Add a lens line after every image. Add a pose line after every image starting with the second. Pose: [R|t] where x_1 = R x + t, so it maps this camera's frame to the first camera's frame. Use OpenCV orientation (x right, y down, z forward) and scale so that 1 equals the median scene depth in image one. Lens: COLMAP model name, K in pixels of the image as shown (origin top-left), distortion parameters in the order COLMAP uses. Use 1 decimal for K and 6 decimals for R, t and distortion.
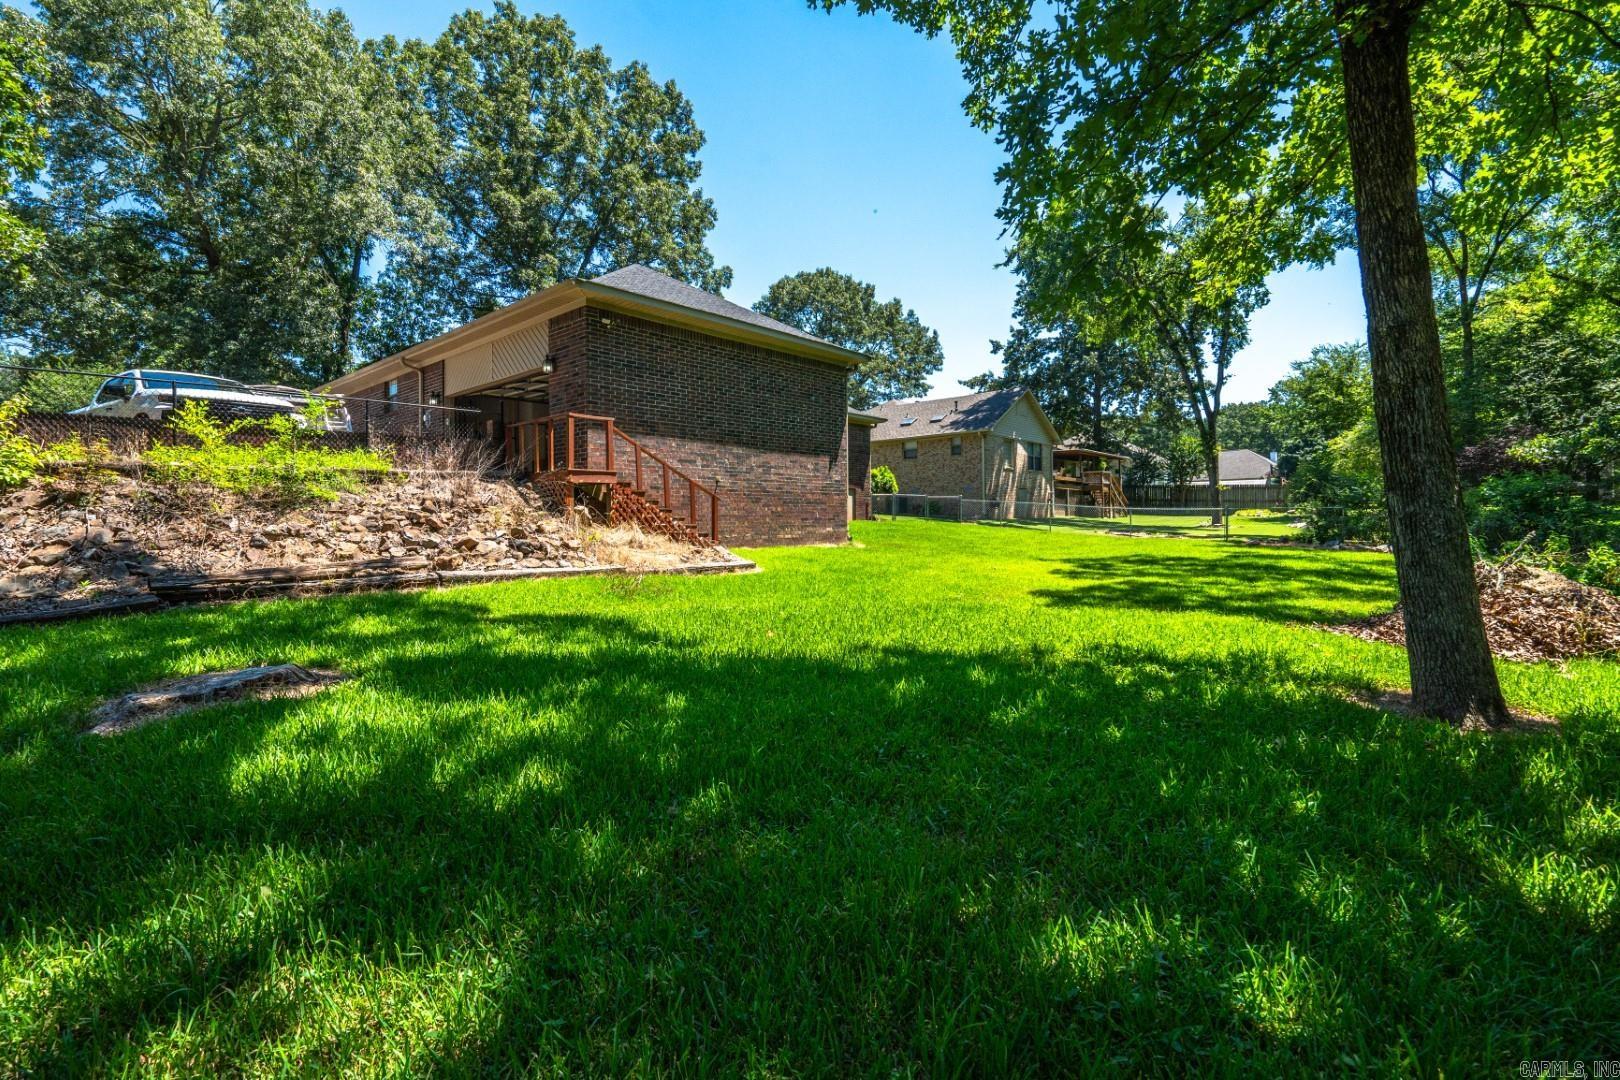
lens RADIAL K [[719.9, 0, 816.3], [0, 719.9, 541.8], [0, 0, 1]] dist [0.023604, -0.000086]
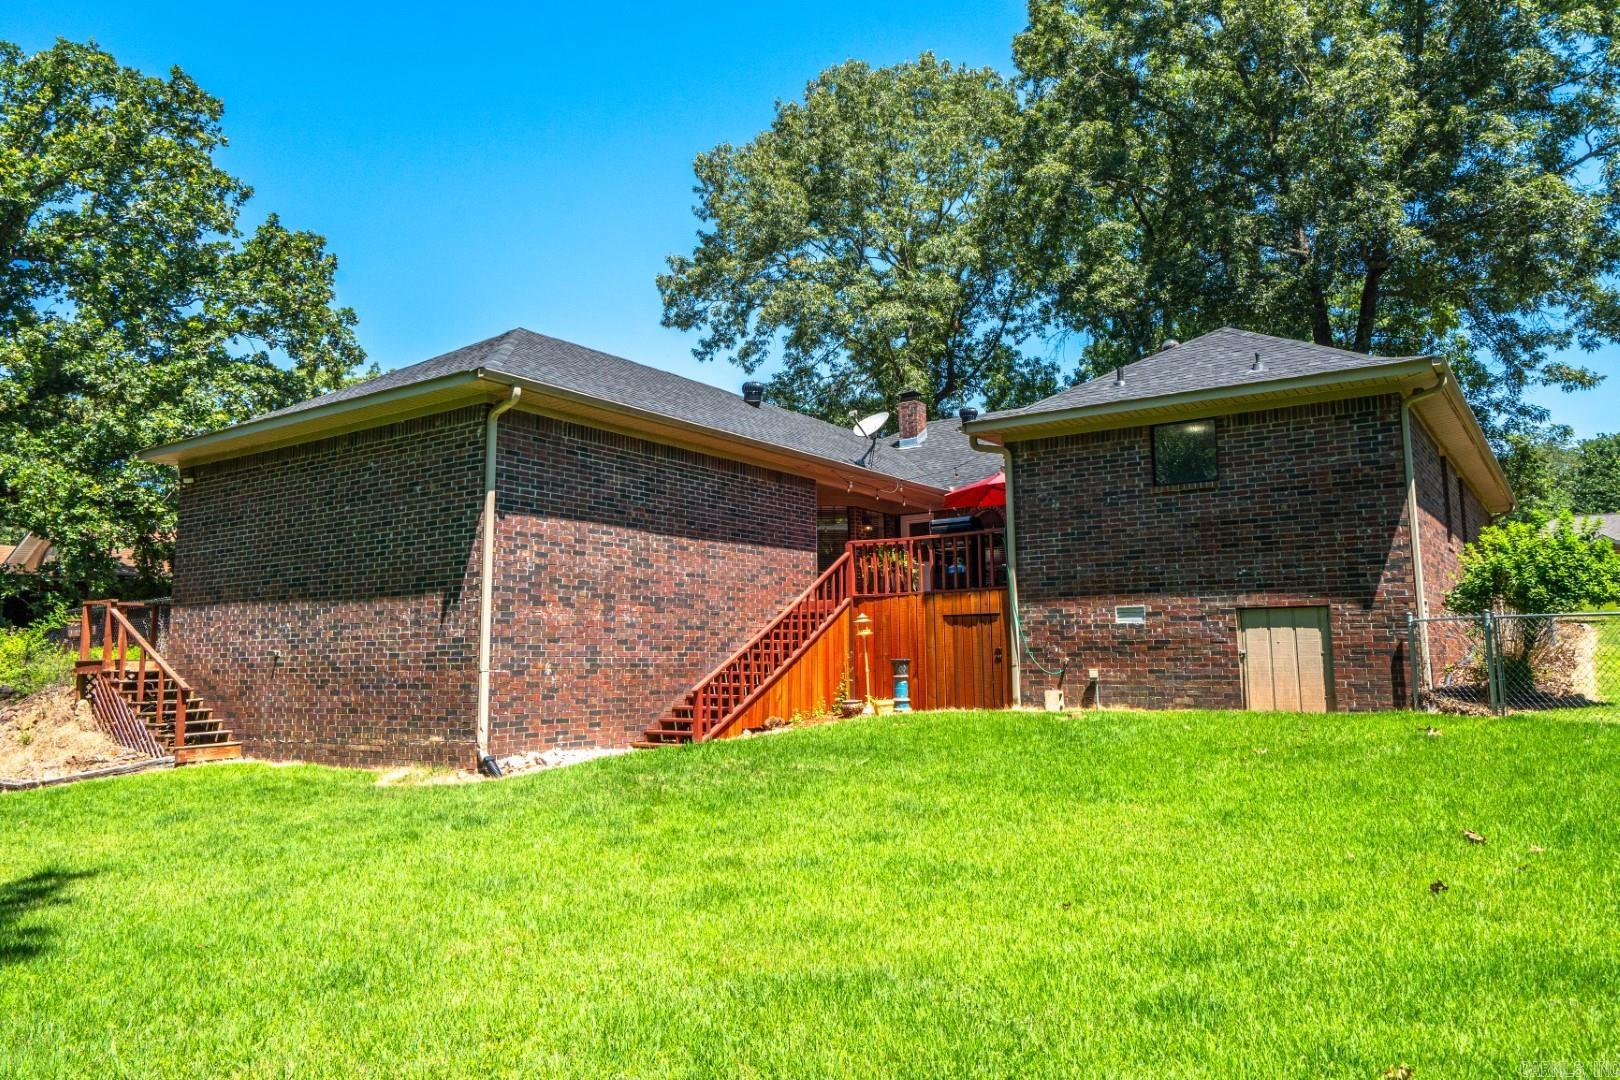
lens RADIAL K [[1088.2, 0, 810.0], [0, 1088.2, 540.0], [0, 0, 1]] dist [0.046516, -0.015332]
pose [[0.111044, -0.117496, -0.986845, 0.883502], [-0.028551, 0.992199, -0.121347, -0.075639], [0.993405, 0.041650, 0.106824, 1.278616]]
